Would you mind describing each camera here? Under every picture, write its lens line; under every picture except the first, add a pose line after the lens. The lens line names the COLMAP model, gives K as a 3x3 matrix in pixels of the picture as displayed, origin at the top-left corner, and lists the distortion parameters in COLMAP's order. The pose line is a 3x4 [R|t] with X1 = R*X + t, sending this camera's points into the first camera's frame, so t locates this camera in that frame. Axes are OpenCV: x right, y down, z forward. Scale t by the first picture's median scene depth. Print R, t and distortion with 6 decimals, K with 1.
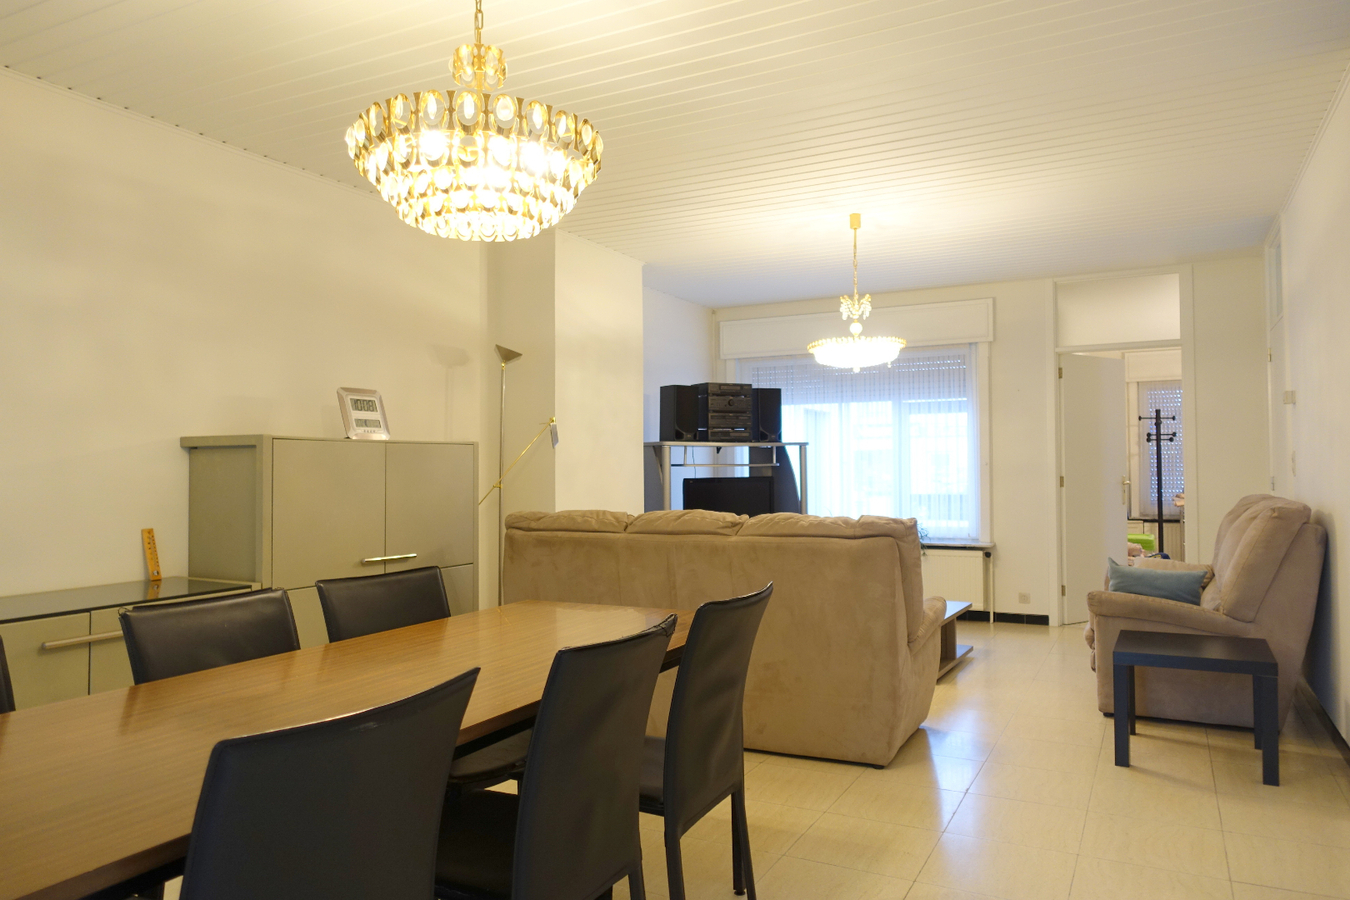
lens RADIAL K [[918.4, 0, 659.4], [0, 918.4, 451.0], [0, 0, 1]] dist [-0.001085, -0.001273]
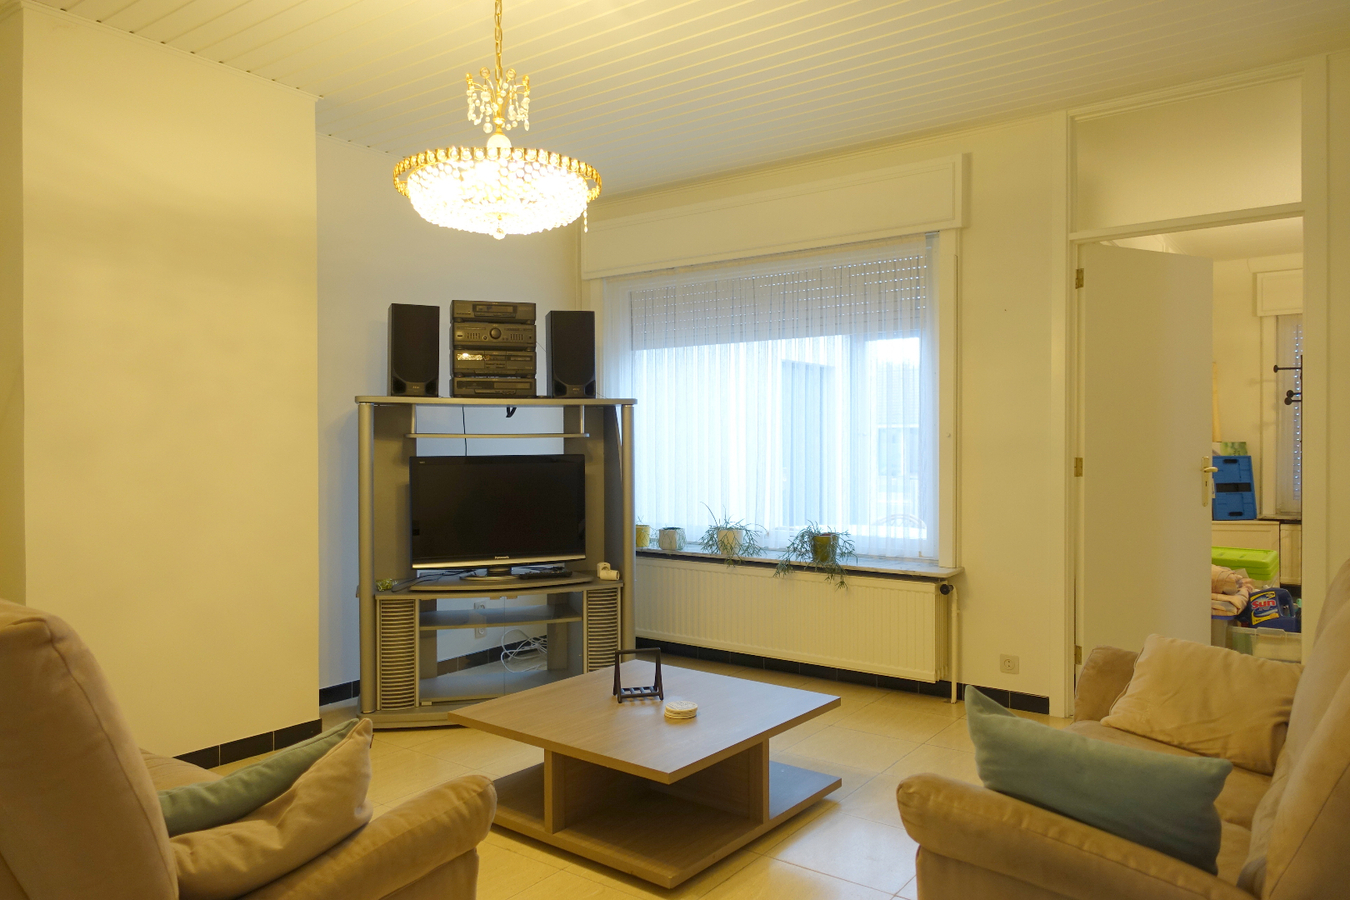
lens RADIAL K [[918.4, 0, 659.4], [0, 918.4, 451.0], [0, 0, 1]] dist [-0.001085, -0.001273]
pose [[0.987658, 0.007941, -0.156427, 0.265737], [-0.002913, 0.999472, 0.032348, 0.005241], [0.156601, -0.031493, 0.987160, 0.386477]]
